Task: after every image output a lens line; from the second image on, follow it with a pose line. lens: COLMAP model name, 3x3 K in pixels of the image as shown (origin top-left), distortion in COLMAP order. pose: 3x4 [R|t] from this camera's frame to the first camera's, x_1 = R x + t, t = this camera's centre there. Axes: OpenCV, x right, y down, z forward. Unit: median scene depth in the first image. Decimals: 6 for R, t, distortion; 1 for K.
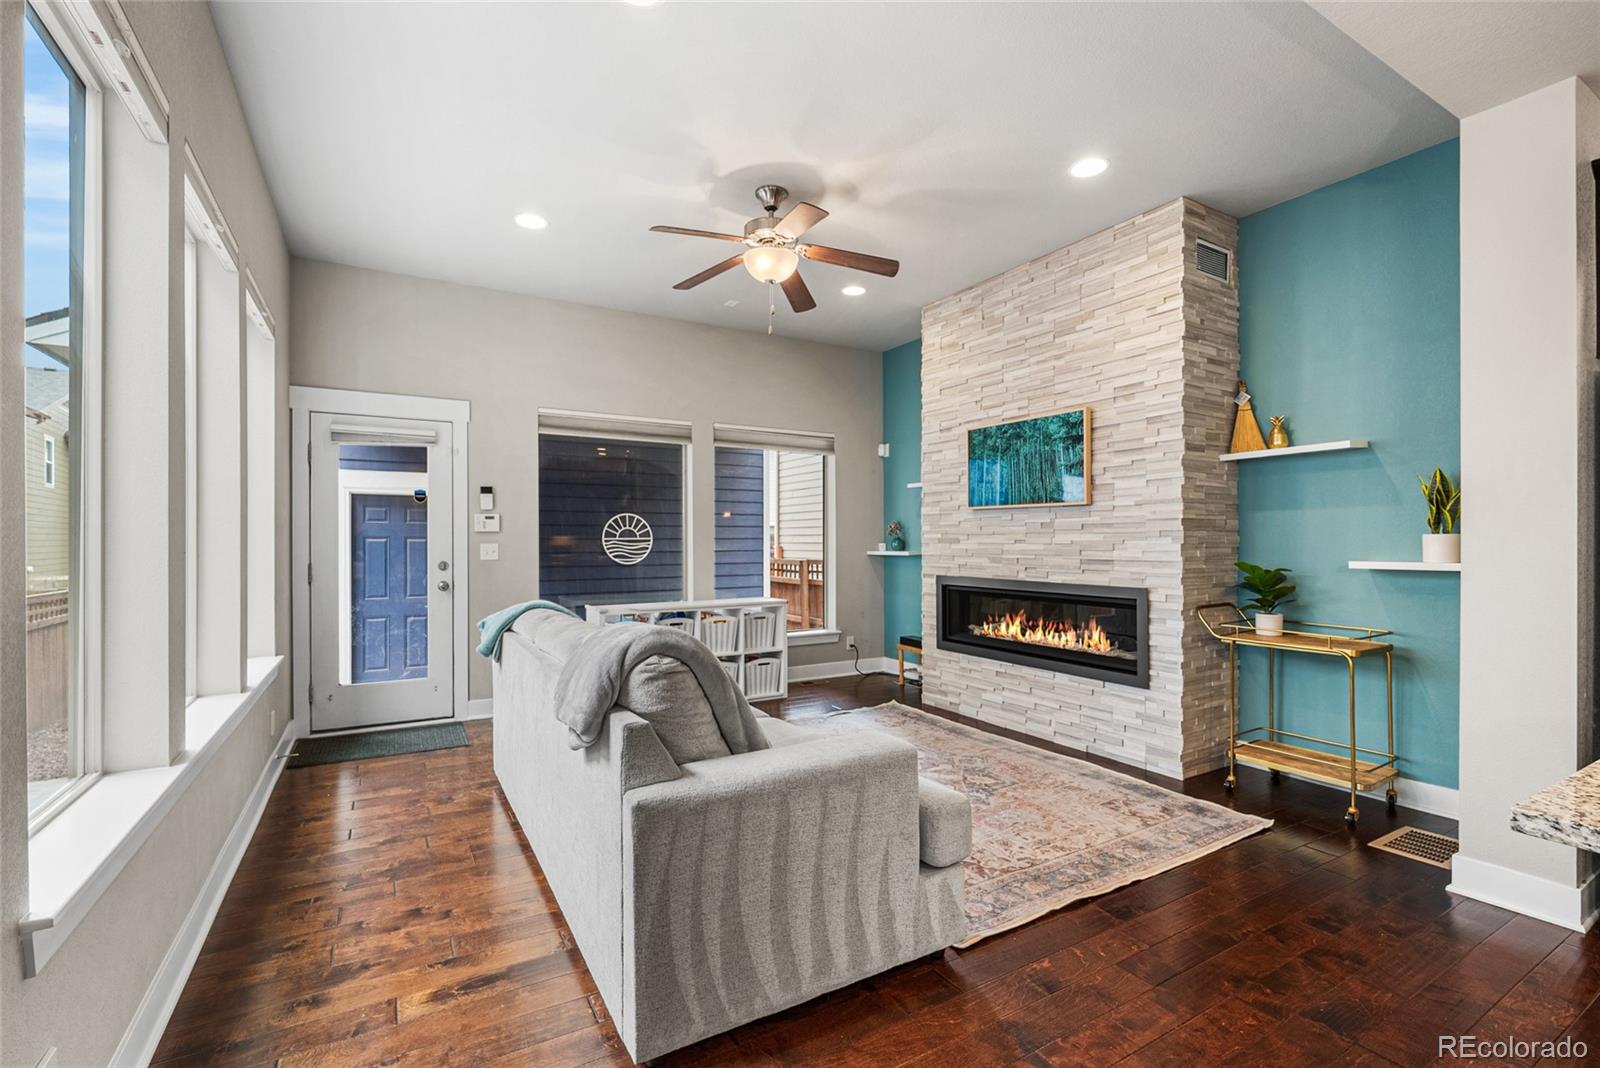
lens RADIAL K [[712.1, 0, 802.6], [0, 712.1, 543.5], [0, 0, 1]] dist [-0.006913, 0.001090]
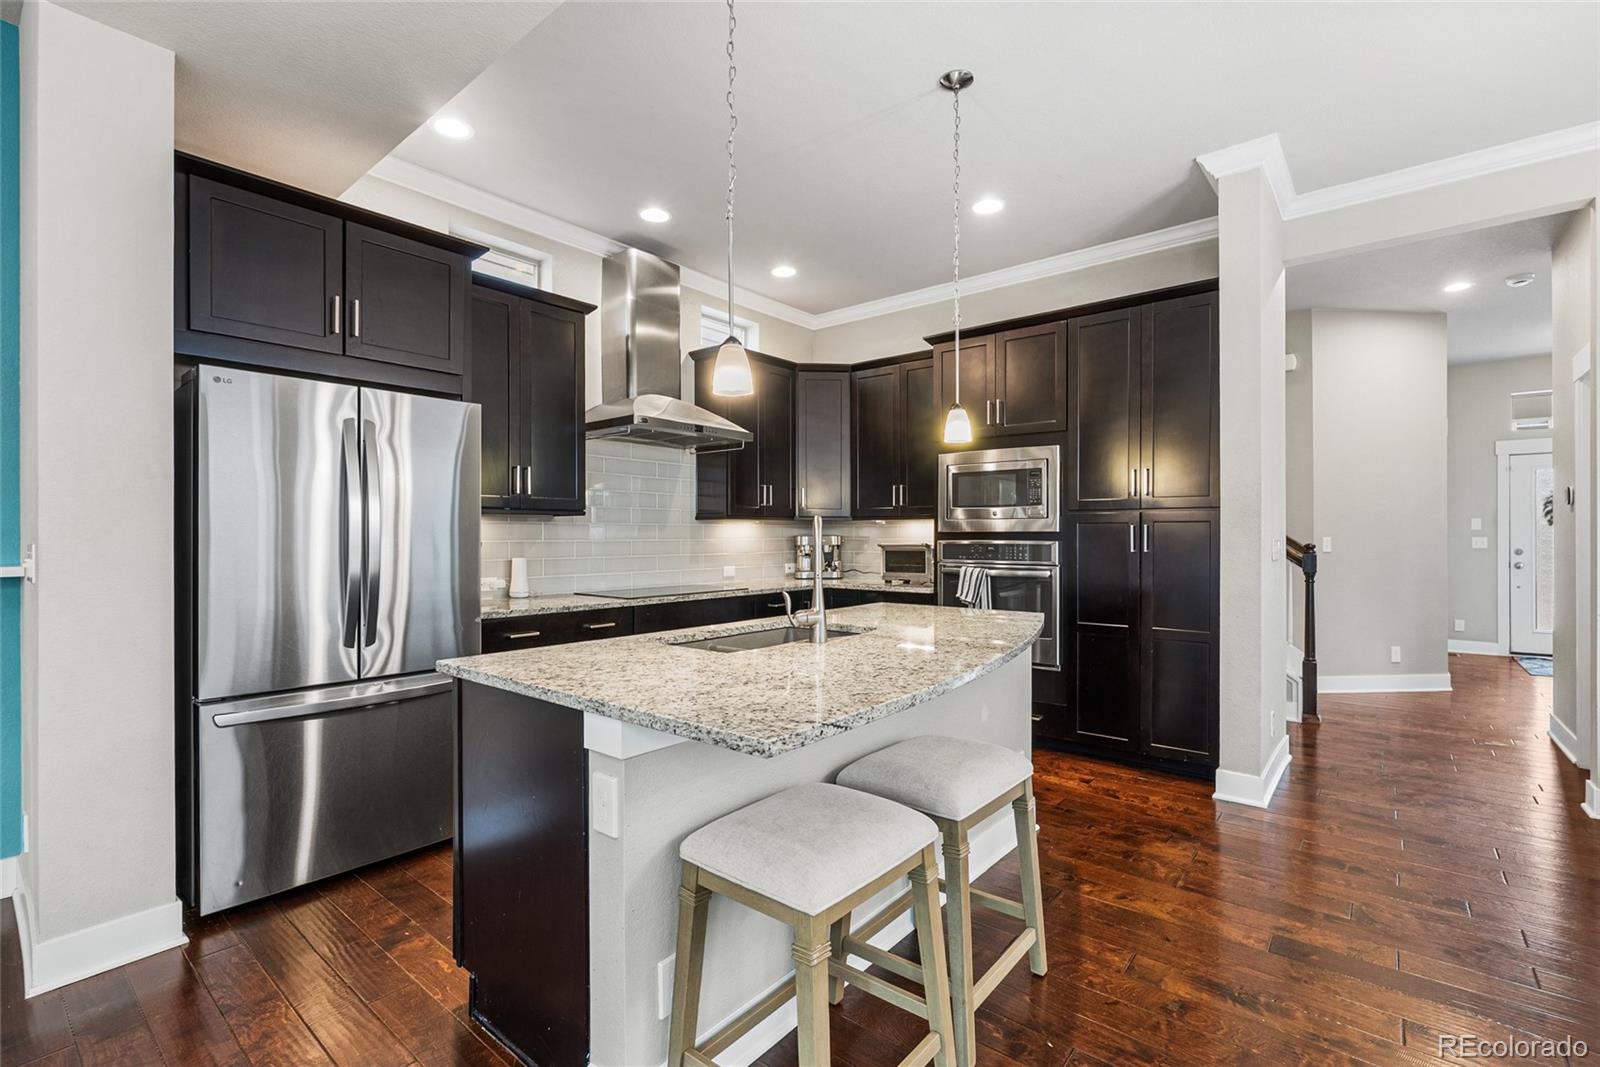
lens RADIAL K [[712.1, 0, 793.6], [0, 712.1, 537.7], [0, 0, 1]] dist [-0.006913, 0.001090]
pose [[-0.333172, 0.000761, 0.942866, -0.098213], [0.006624, 0.999977, 0.001534, -0.000130], [-0.942843, 0.006756, -0.333169, 0.622270]]
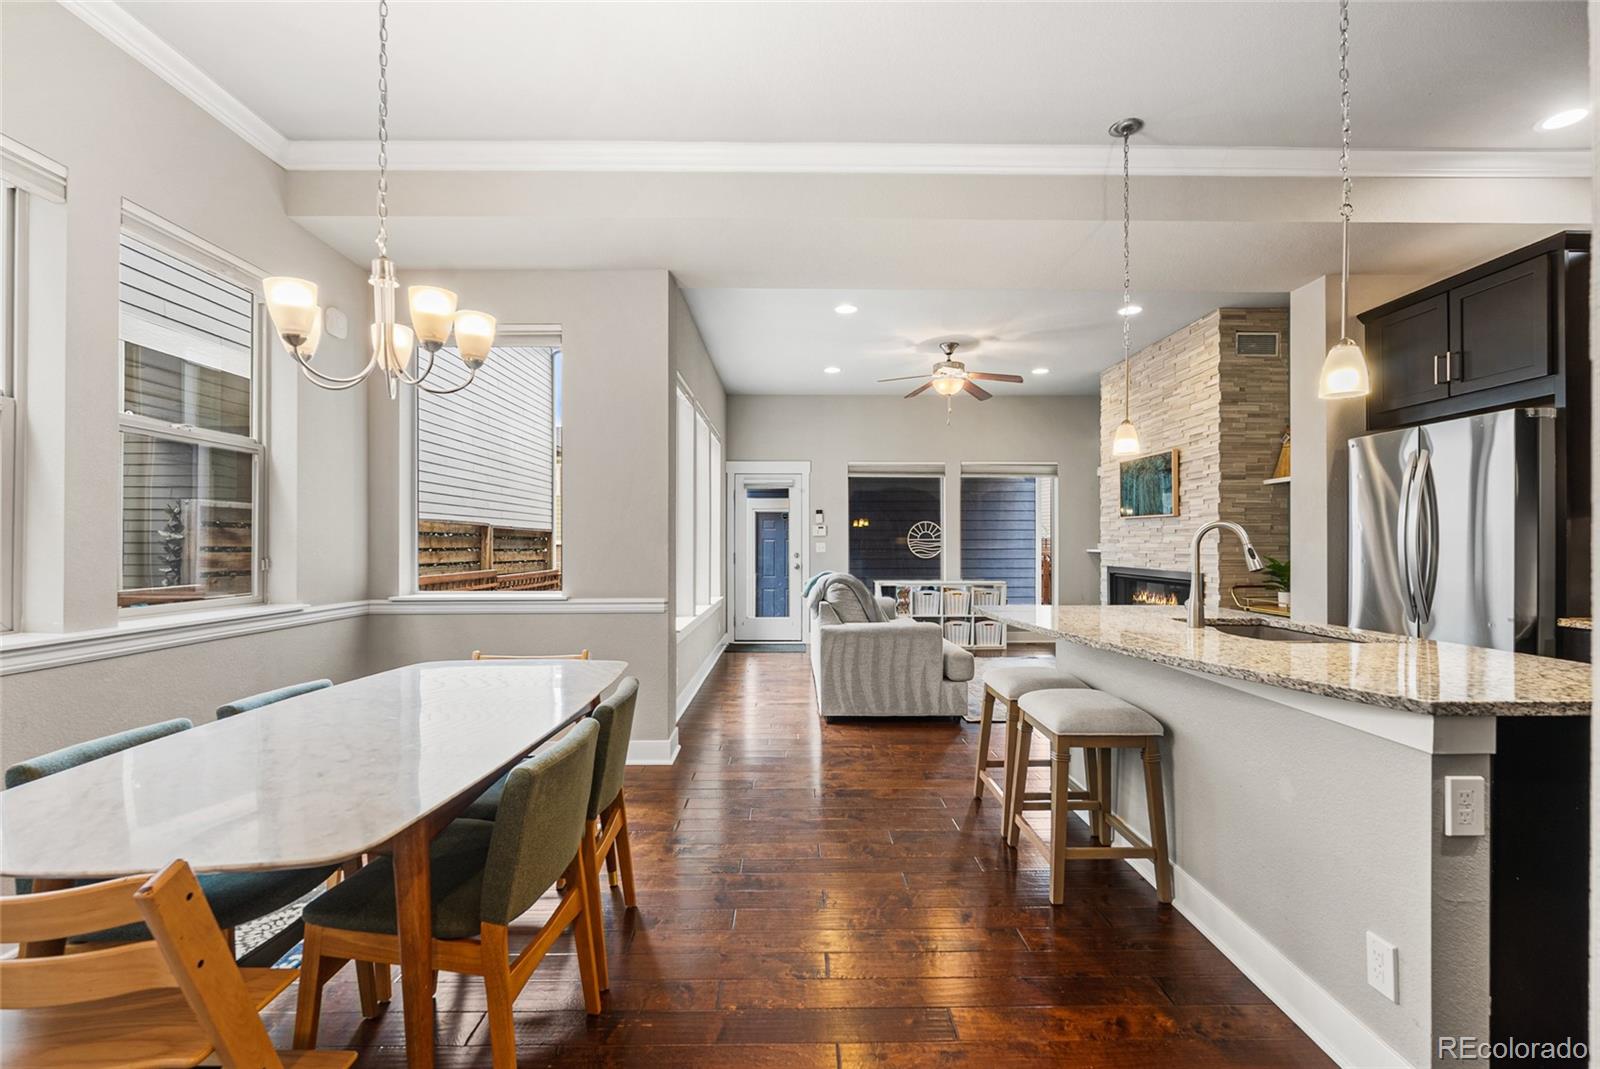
lens RADIAL K [[712.1, 0, 801.1], [0, 712.1, 541.8], [0, 0, 1]] dist [-0.006913, 0.001090]
pose [[0.867888, 0.000815, -0.496759, 0.979468], [-0.003198, 0.999987, -0.003947, 0.012653], [0.496749, 0.005015, 0.867880, -1.362938]]
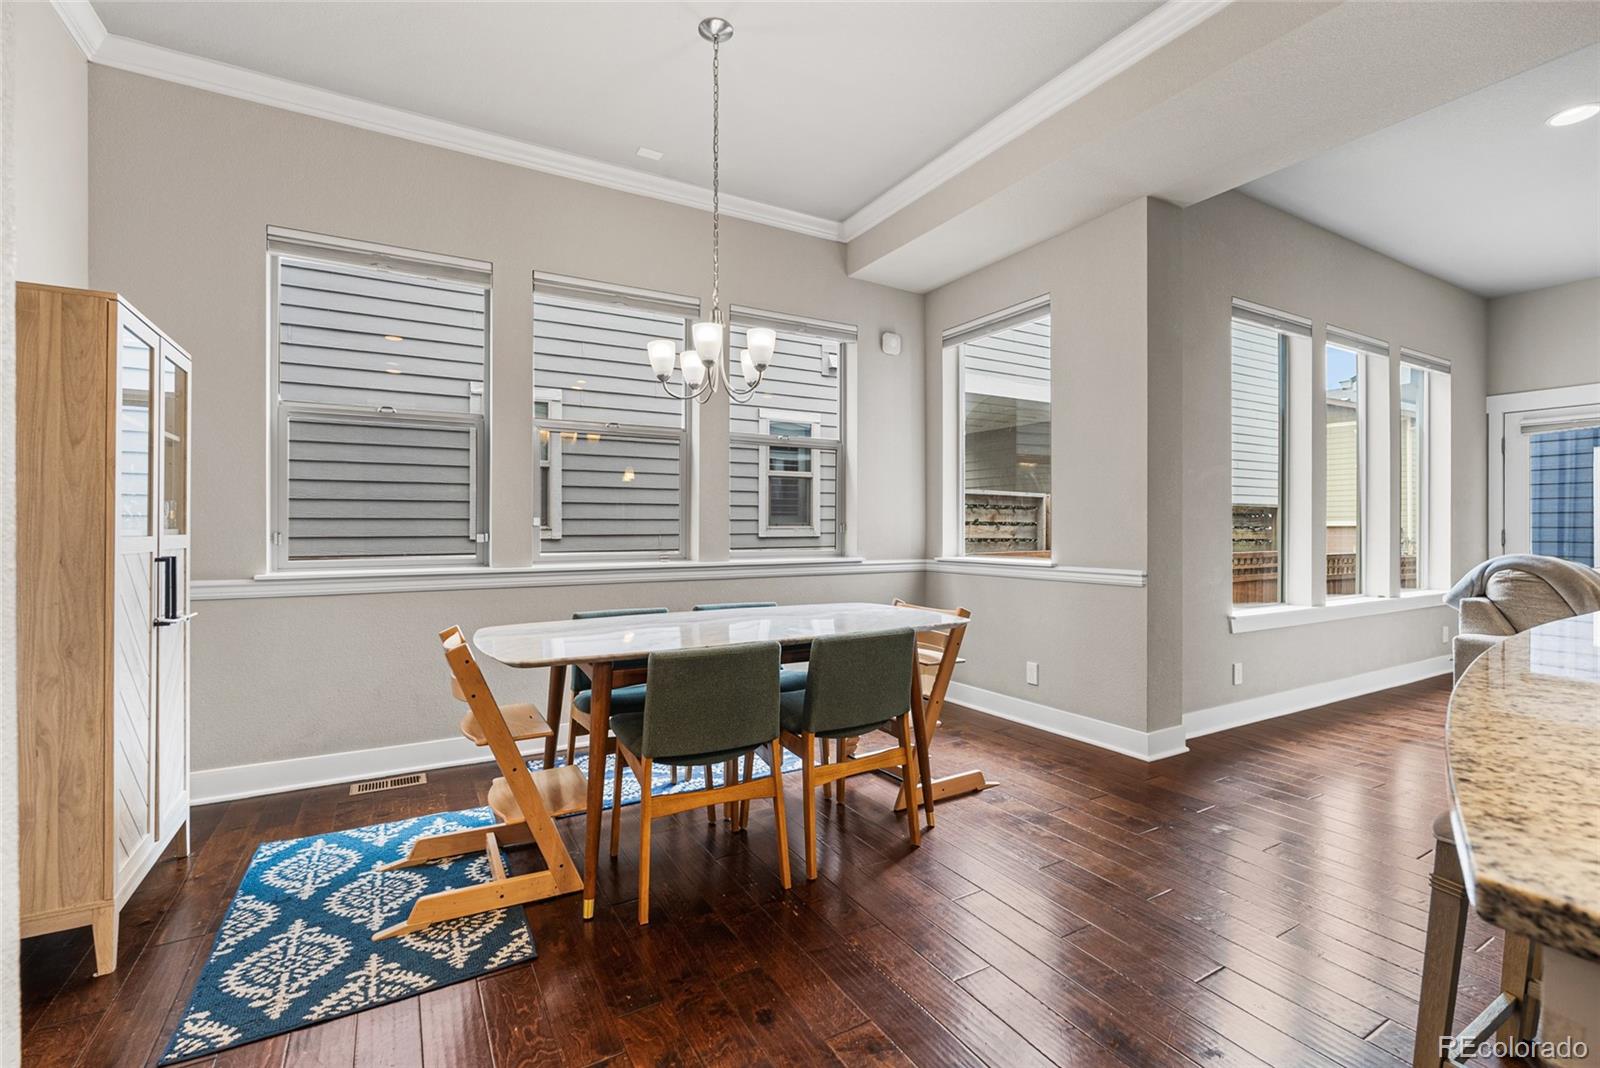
lens RADIAL K [[712.1, 0, 804.7], [0, 712.1, 527.4], [0, 0, 1]] dist [-0.006913, 0.001090]
pose [[-0.007662, 0.002797, -0.999967, 1.427051], [-0.002385, 0.999993, 0.002815, 0.054310], [0.999968, 0.002406, -0.007655, -0.634943]]
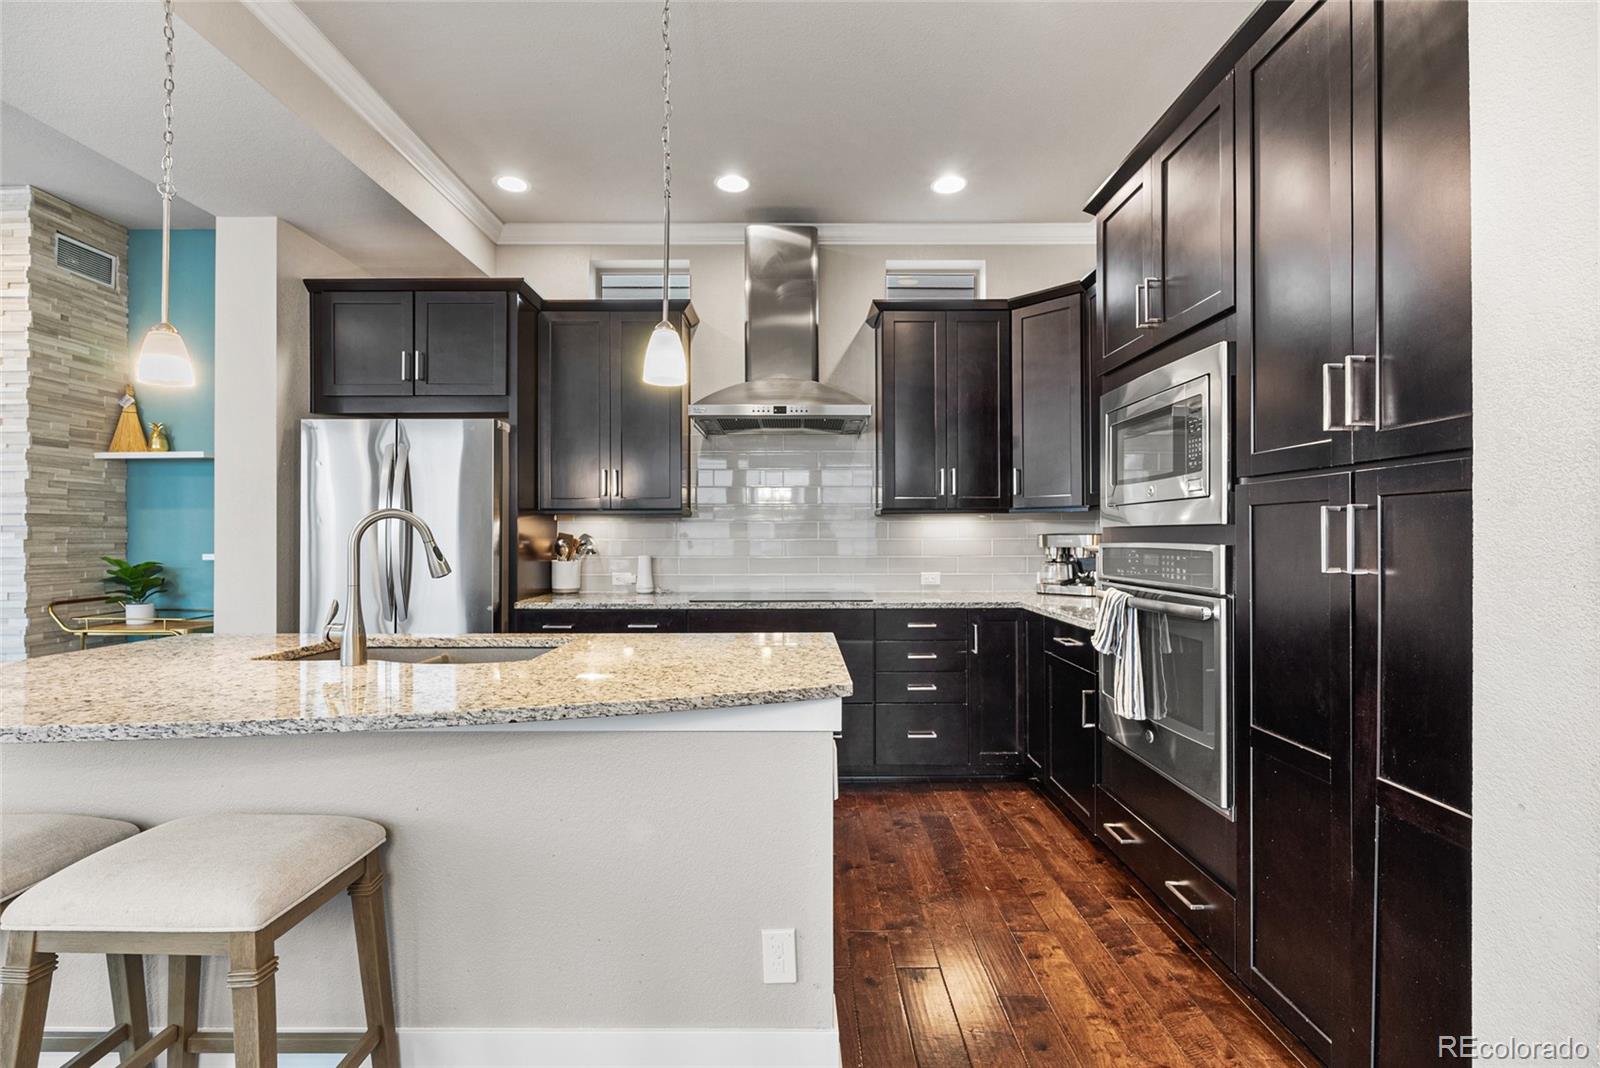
lens RADIAL K [[712.1, 0, 797.8], [0, 712.1, 531.8], [0, 0, 1]] dist [-0.006913, 0.001090]
pose [[0.508265, 0.007117, 0.861171, 0.451112], [0.003900, 0.999937, -0.010566, 0.007926], [-0.861192, 0.008729, 0.508205, -0.769986]]
